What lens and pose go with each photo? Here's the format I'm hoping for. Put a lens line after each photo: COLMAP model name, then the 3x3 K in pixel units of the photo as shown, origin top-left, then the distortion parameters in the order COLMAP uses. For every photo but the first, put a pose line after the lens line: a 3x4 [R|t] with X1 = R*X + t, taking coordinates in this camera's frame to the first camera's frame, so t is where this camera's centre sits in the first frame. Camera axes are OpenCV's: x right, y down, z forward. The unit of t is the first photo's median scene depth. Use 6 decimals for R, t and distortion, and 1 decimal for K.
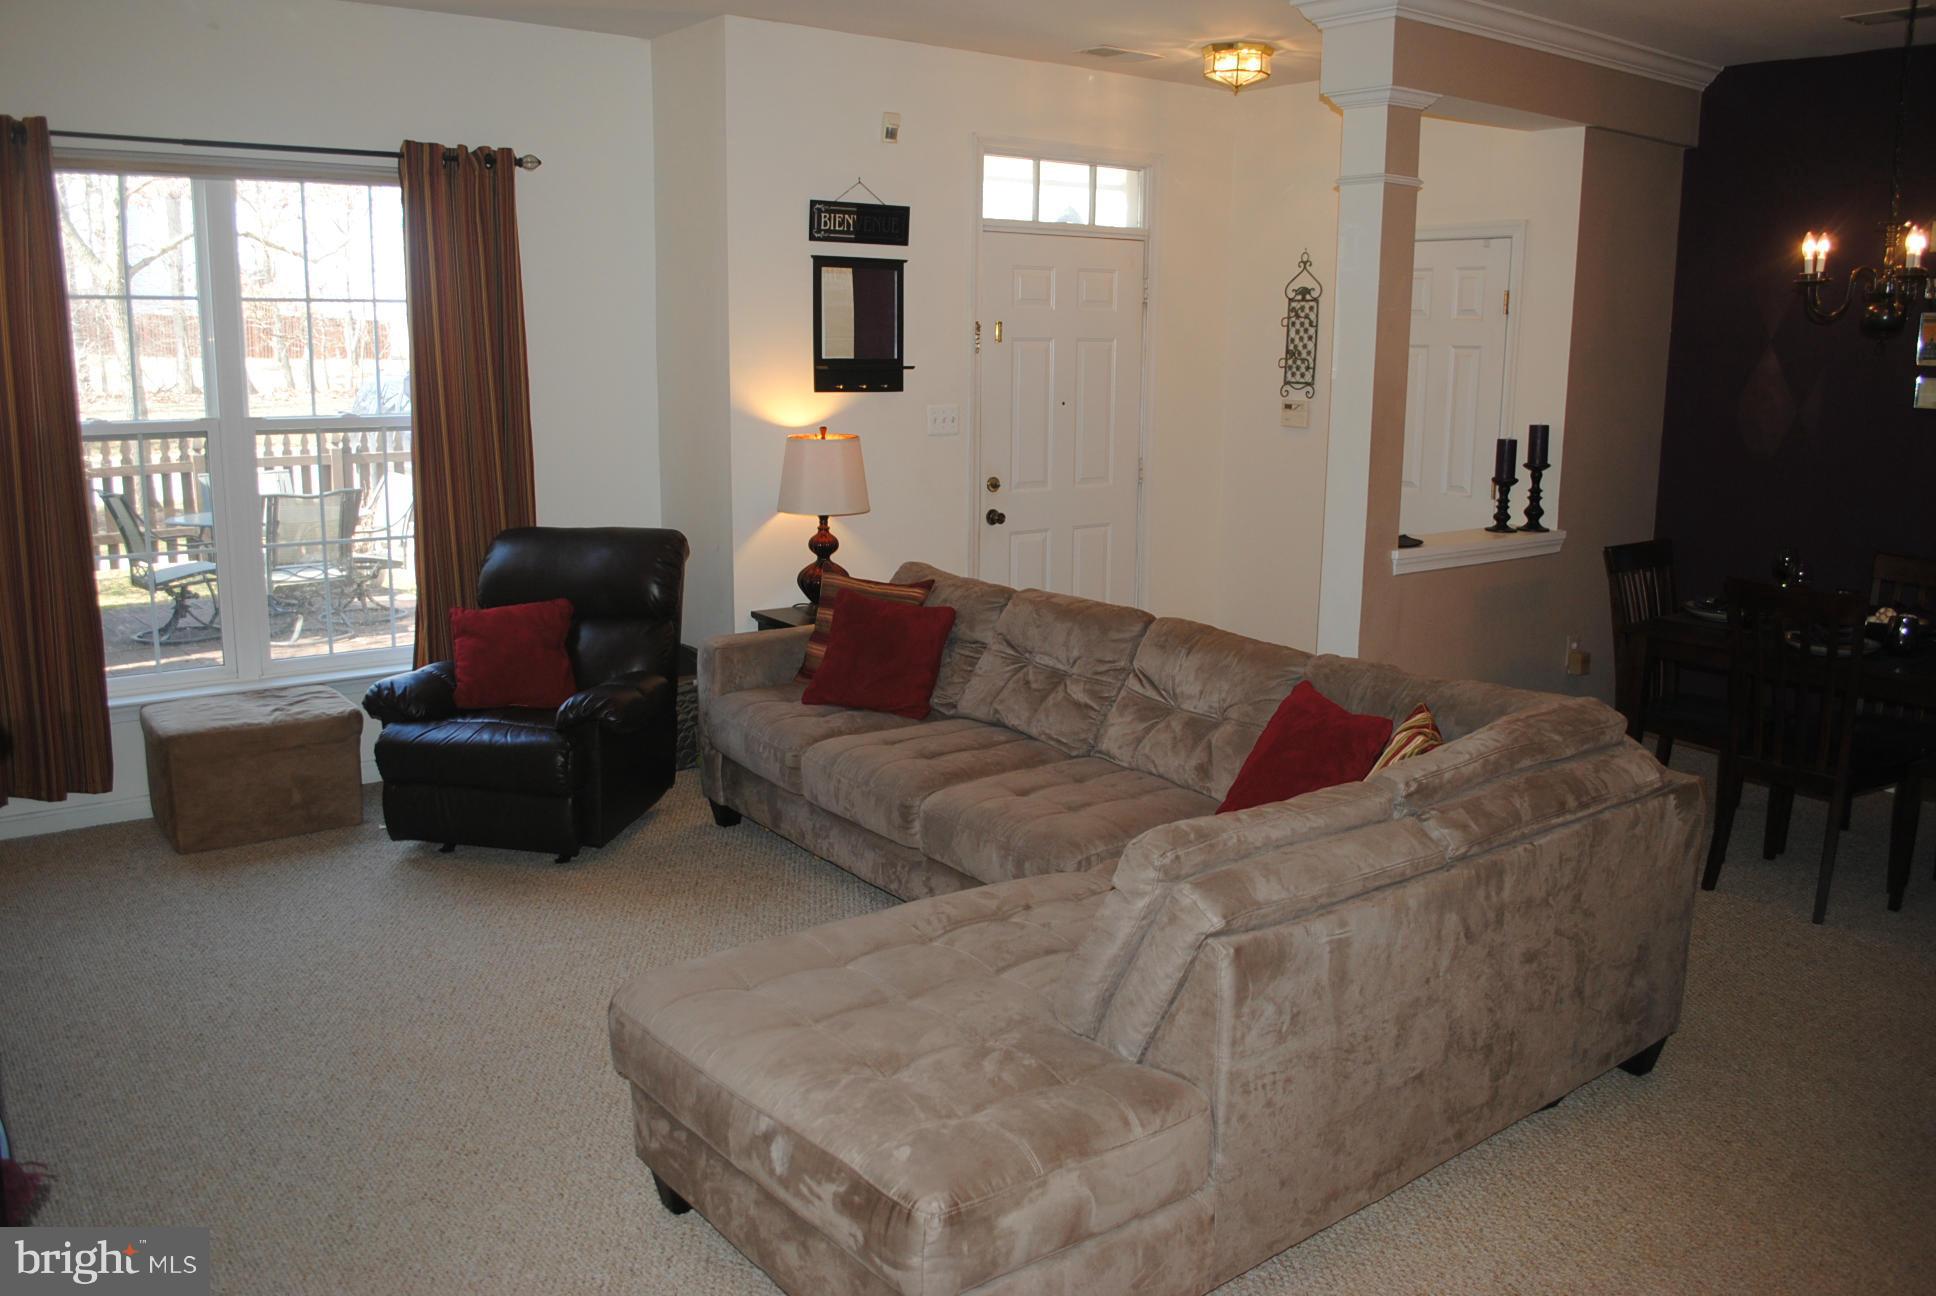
lens RADIAL K [[1530.1, 0, 952.4], [0, 1530.1, 639.0], [0, 0, 1]] dist [-0.084830, 0.013913]
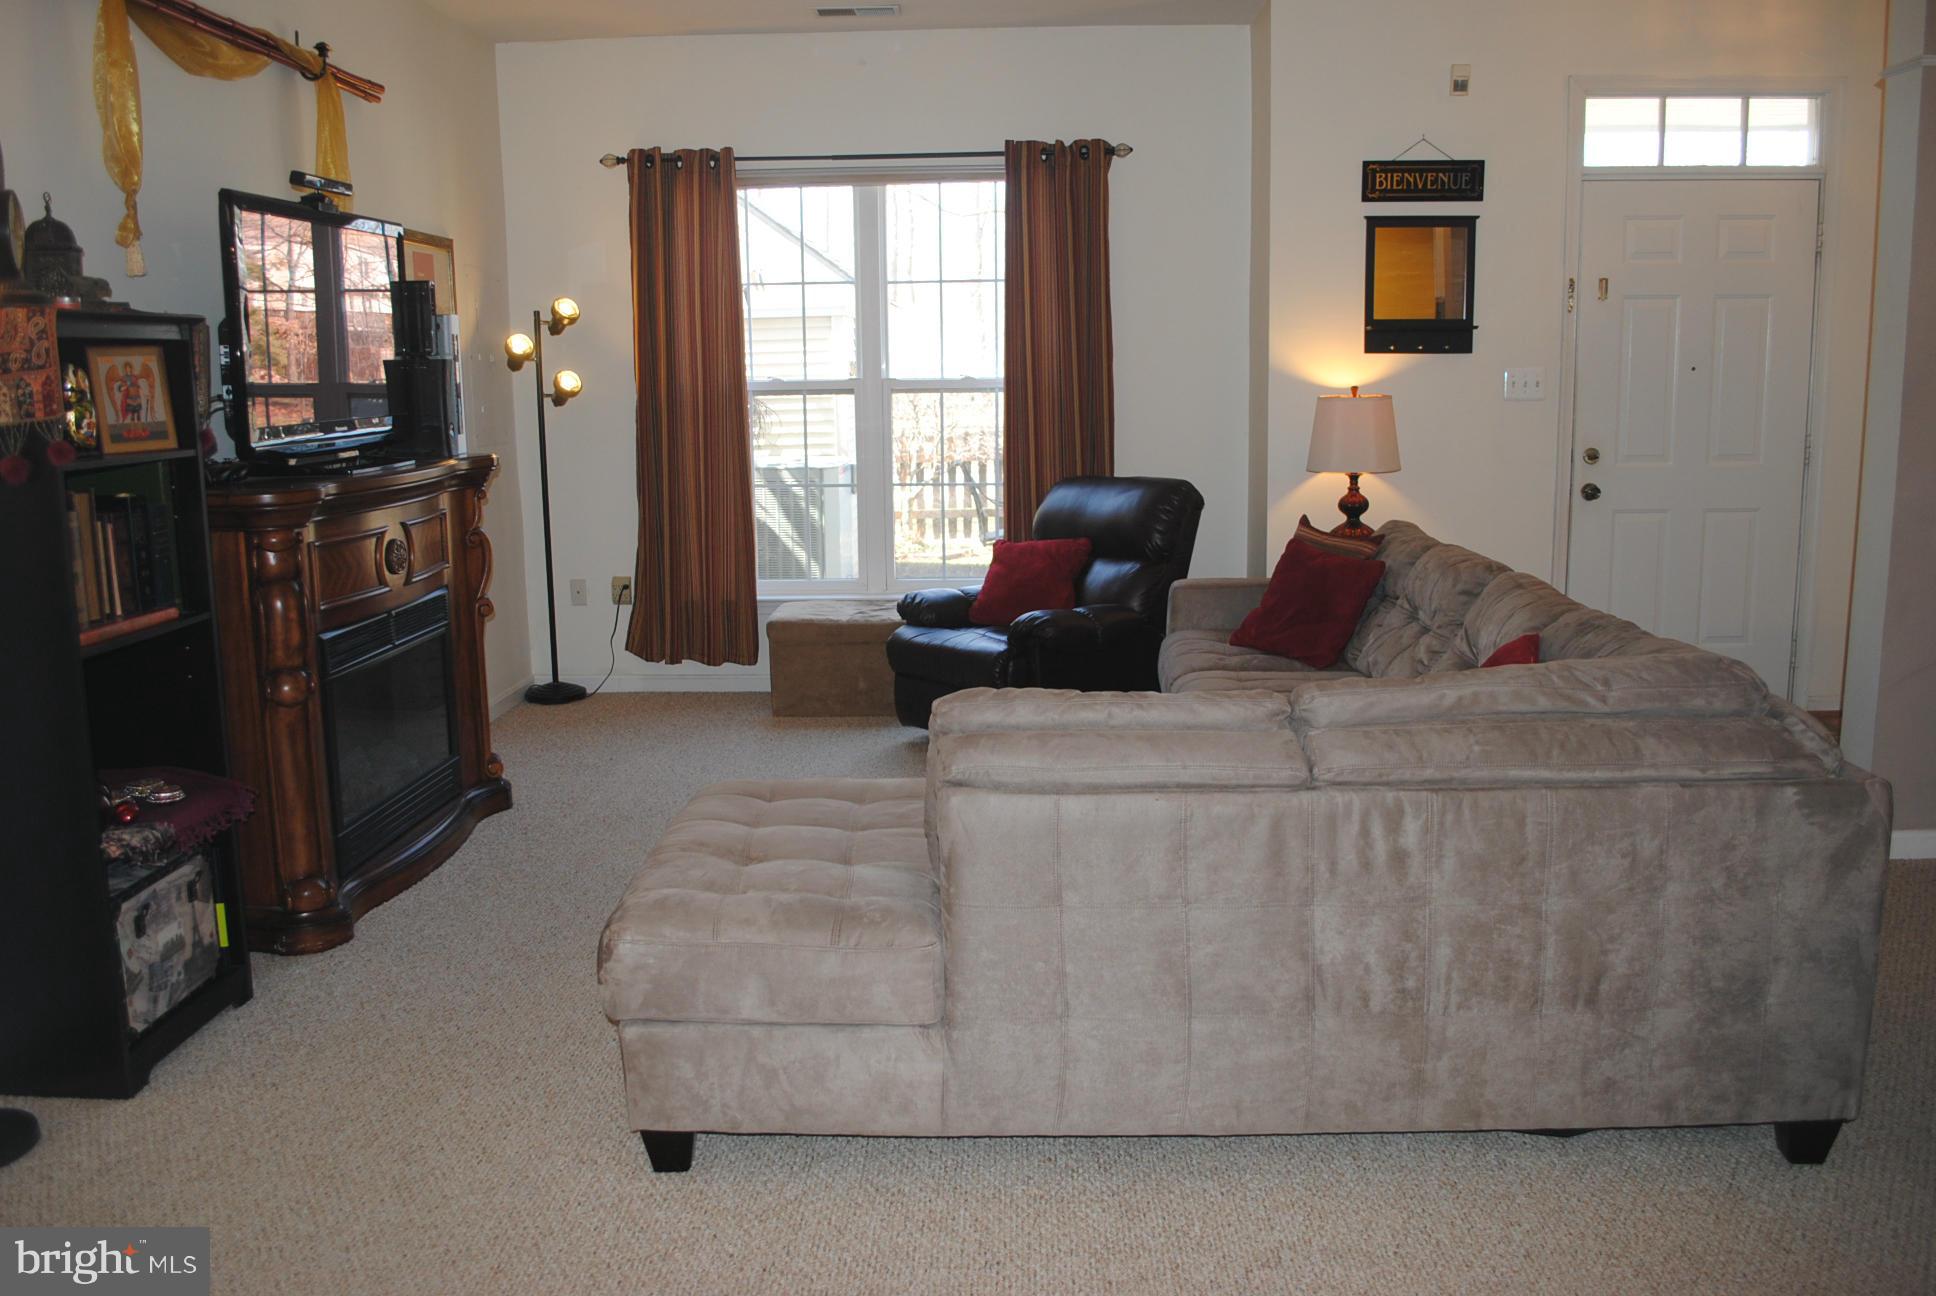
lens RADIAL K [[1530.1, 0, 962.7], [0, 1530.1, 639.8], [0, 0, 1]] dist [-0.084830, 0.013913]
pose [[0.774179, 0.089218, -0.626648, 0.350207], [-0.097035, 0.995042, 0.021789, 0.029329], [0.625485, 0.043938, 0.778998, 0.070078]]
